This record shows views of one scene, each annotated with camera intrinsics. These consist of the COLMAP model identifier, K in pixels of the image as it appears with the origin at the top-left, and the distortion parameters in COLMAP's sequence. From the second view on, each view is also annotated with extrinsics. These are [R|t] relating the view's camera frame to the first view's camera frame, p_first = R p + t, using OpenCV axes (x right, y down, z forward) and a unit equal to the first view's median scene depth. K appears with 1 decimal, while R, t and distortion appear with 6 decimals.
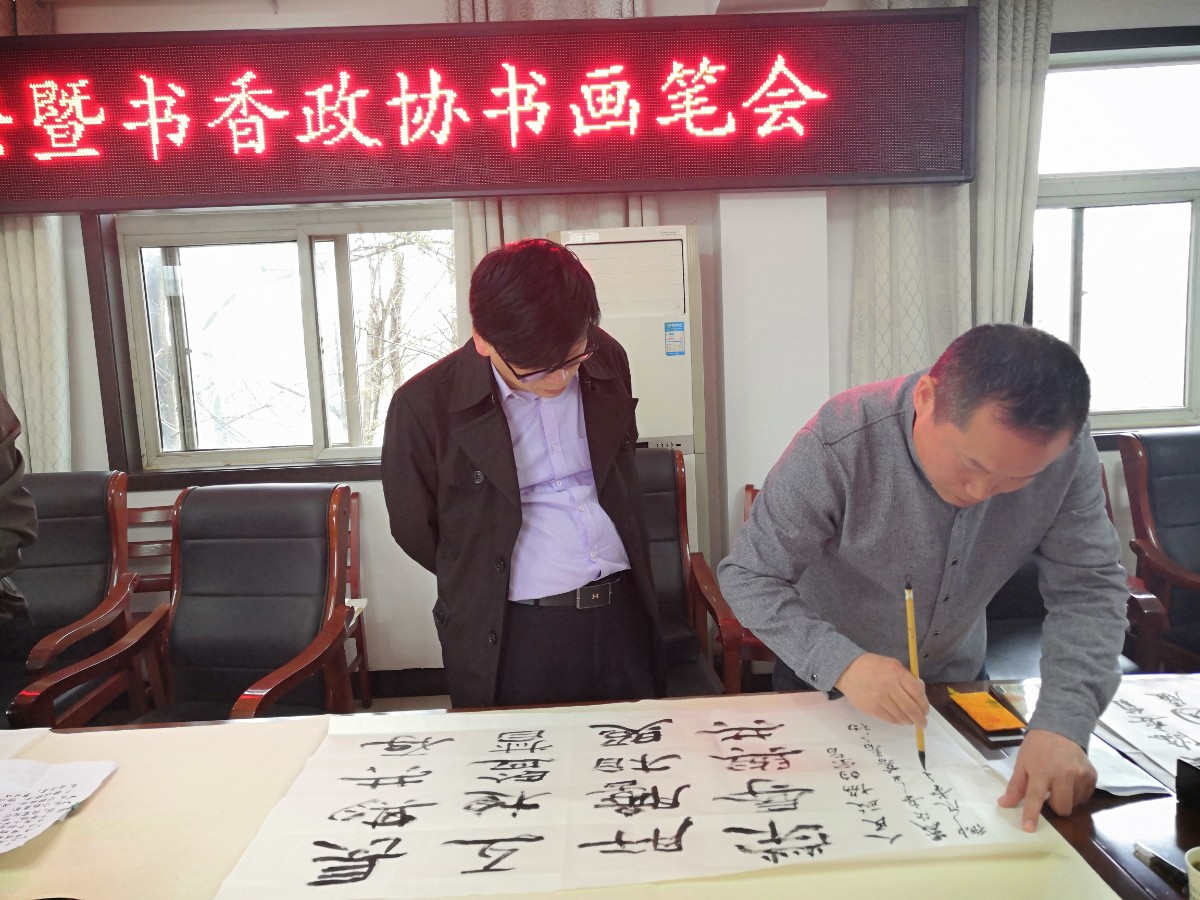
lens RADIAL K [[902.1, 0, 588.0], [0, 902.1, 438.5], [0, 0, 1]] dist [-0.019254, 0.054823]
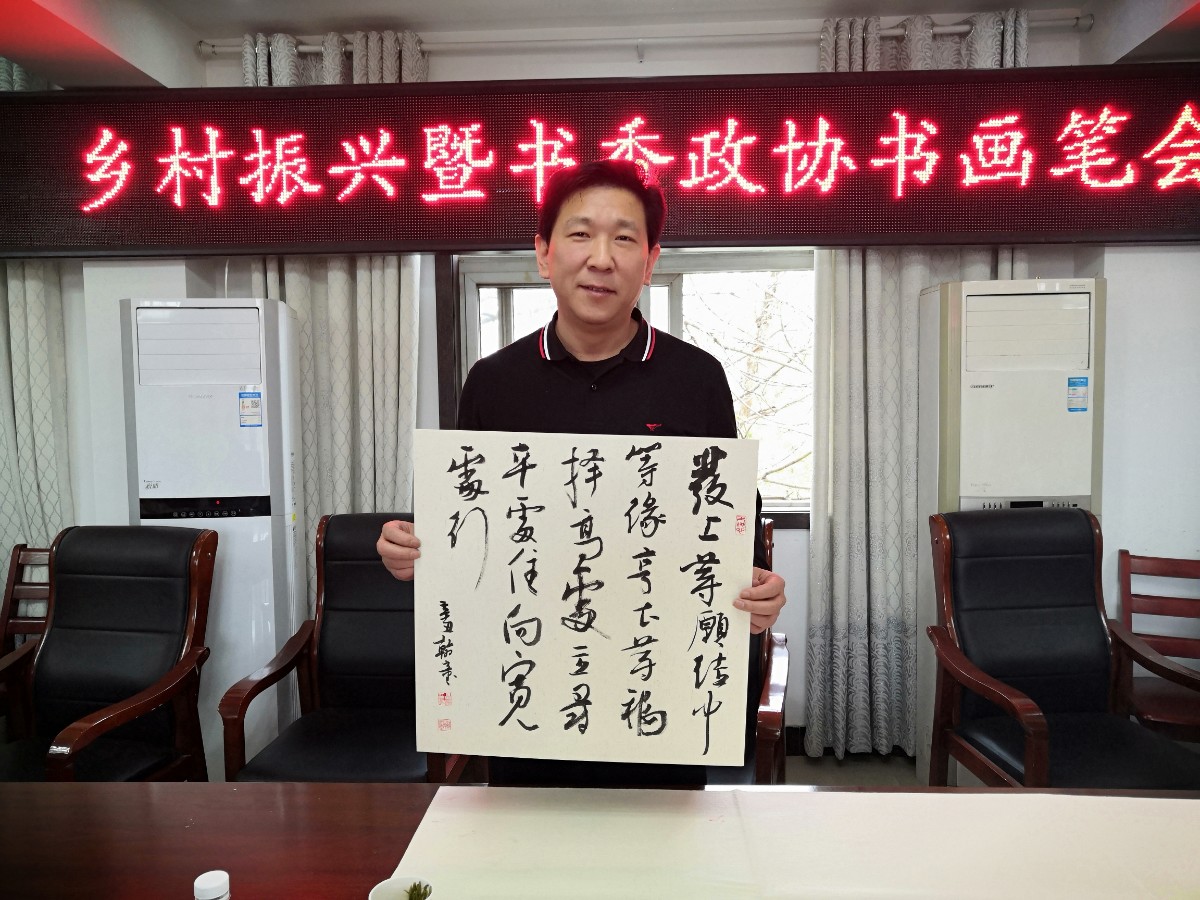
lens RADIAL K [[902.1, 0, 593.8], [0, 902.1, 448.7], [0, 0, 1]] dist [-0.019254, 0.054823]
pose [[0.997924, 0.033778, -0.054839, -0.354789], [-0.036265, 0.998328, -0.045004, 0.009178], [0.053227, 0.046900, 0.997480, 0.011675]]
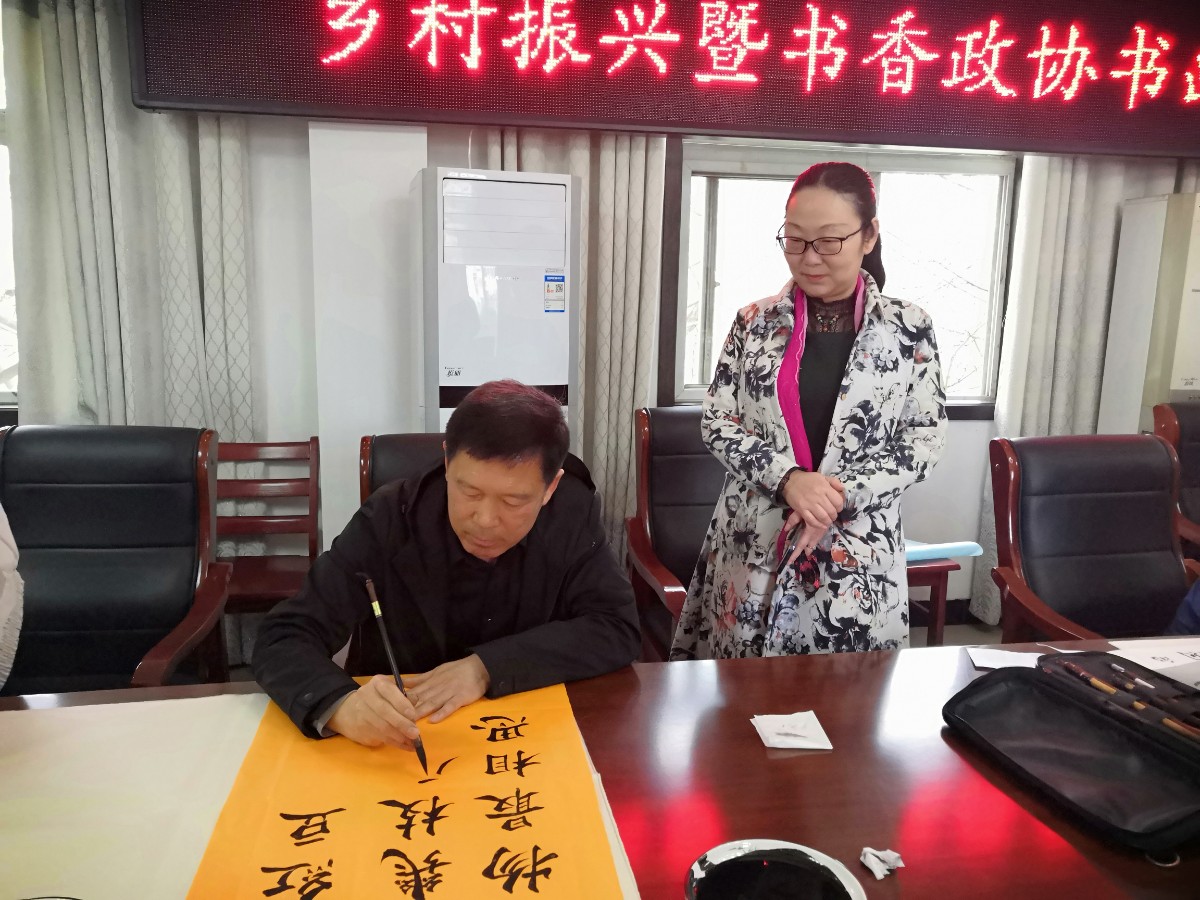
lens RADIAL K [[902.1, 0, 591.8], [0, 902.1, 443.8], [0, 0, 1]] dist [-0.019254, 0.054823]
pose [[0.986862, 0.032392, 0.158285, -0.866975], [-0.040959, 0.997850, 0.051166, 0.041096], [-0.156287, -0.056977, 0.986067, 0.027874]]
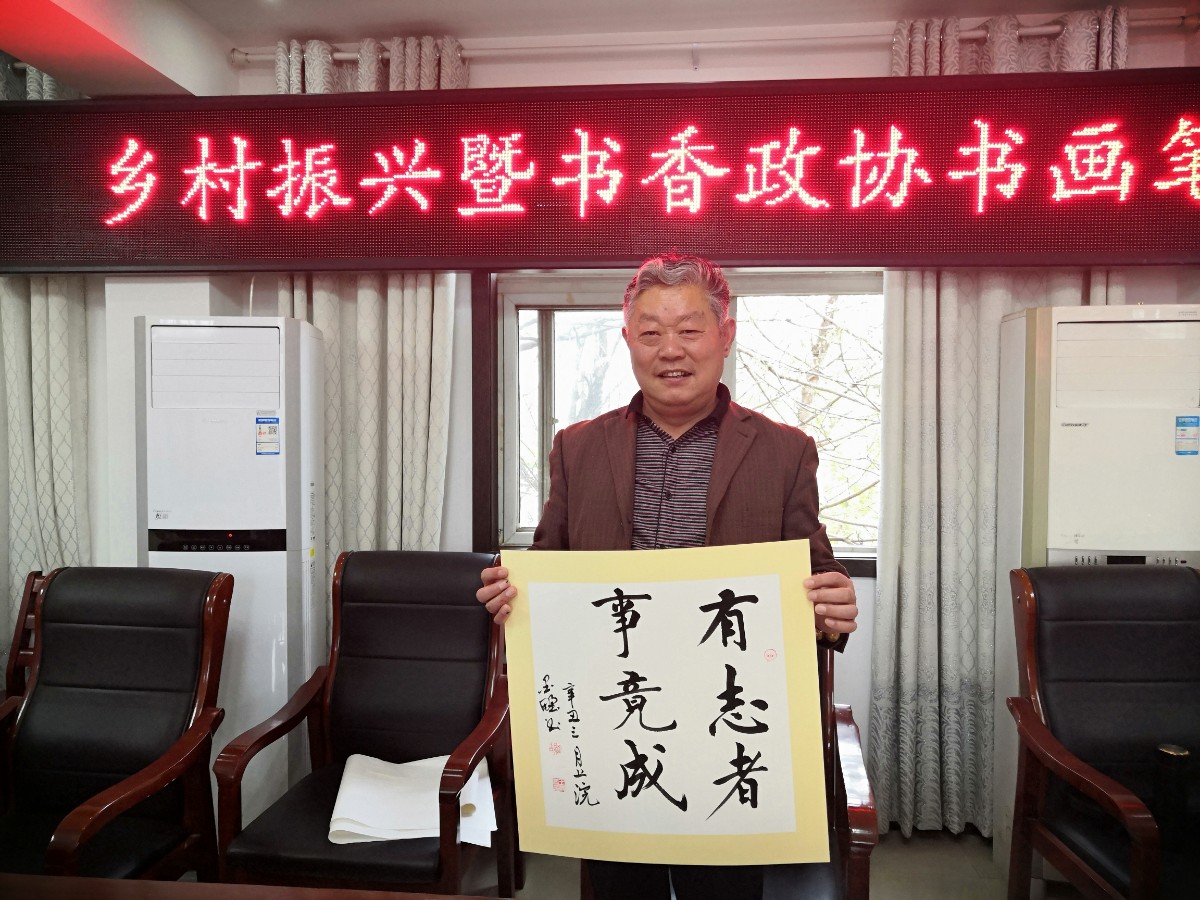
lens RADIAL K [[902.1, 0, 597.4], [0, 902.1, 451.5], [0, 0, 1]] dist [-0.019254, 0.054823]
pose [[0.993054, 0.050749, -0.106149, -0.353851], [-0.058235, 0.995939, -0.068661, -0.004301], [0.102233, 0.074366, 0.991977, 0.094911]]
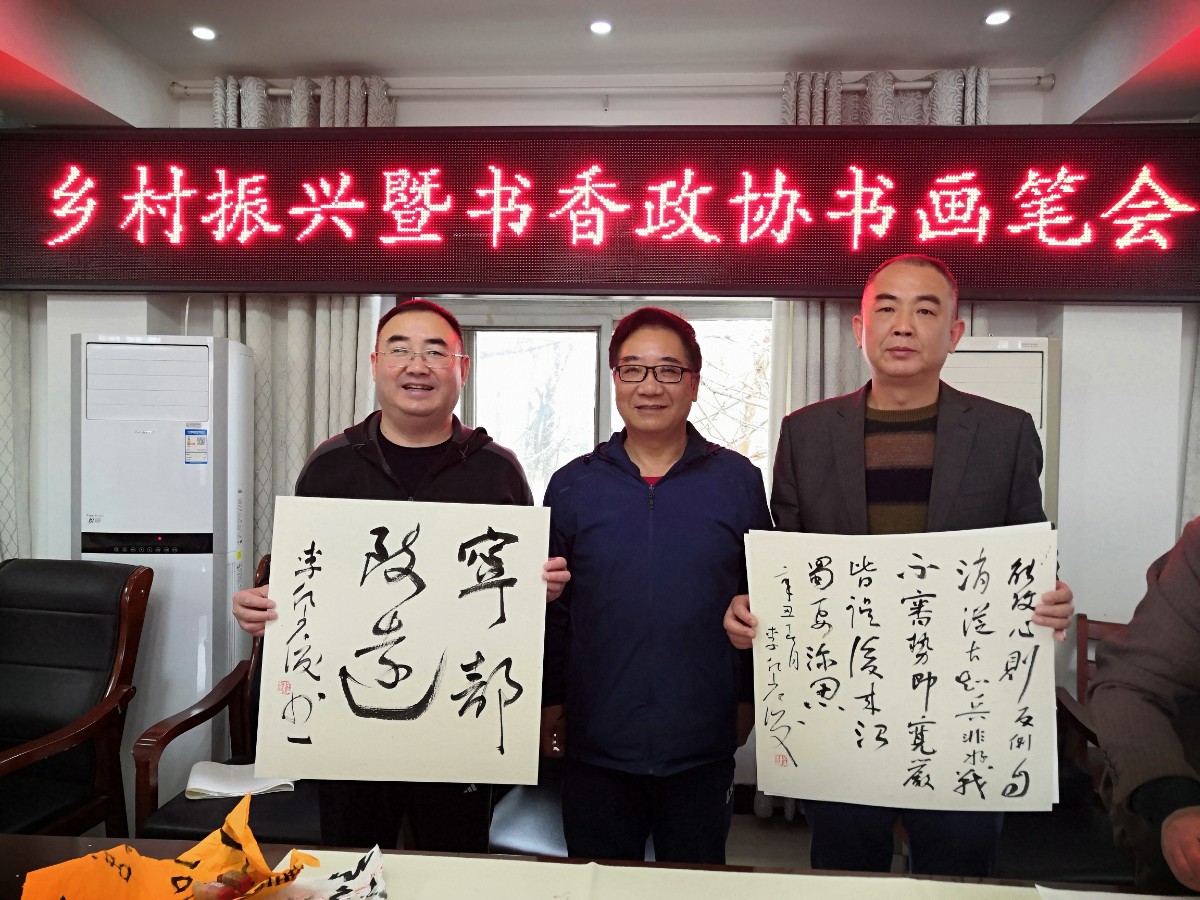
lens RADIAL K [[902.1, 0, 593.6], [0, 902.1, 452.4], [0, 0, 1]] dist [-0.019254, 0.054823]
pose [[0.995227, 0.059117, -0.077645, -0.278237], [-0.065302, 0.994678, -0.079698, -0.006661], [0.072520, 0.084388, 0.993790, 0.023502]]
